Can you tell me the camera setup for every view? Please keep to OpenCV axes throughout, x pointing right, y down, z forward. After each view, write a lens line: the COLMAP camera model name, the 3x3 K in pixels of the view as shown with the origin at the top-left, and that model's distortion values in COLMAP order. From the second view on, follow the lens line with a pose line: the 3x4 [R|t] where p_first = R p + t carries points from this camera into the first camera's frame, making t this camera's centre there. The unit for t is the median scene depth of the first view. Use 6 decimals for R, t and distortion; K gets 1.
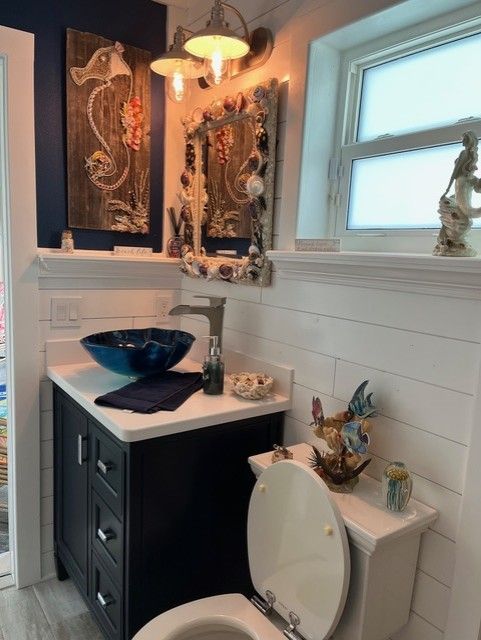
lens RADIAL K [[490.4, 0, 240.5], [0, 490.4, 320.0], [0, 0, 1]] dist [0.080990, -0.103267]
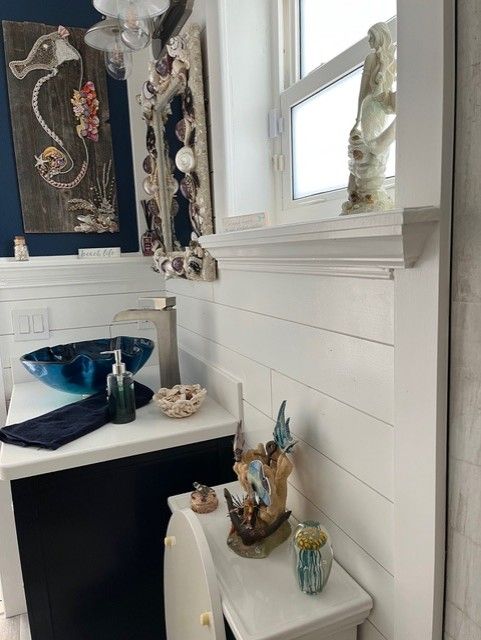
lens RADIAL K [[481.7, 0, 242.3], [0, 481.7, 318.6], [0, 0, 1]] dist [0.075613, -0.104024]
pose [[0.971534, -0.057327, -0.229857, 0.251501], [0.057719, 0.998320, -0.005026, 0.001156], [0.229759, -0.008384, 0.973211, 0.202992]]
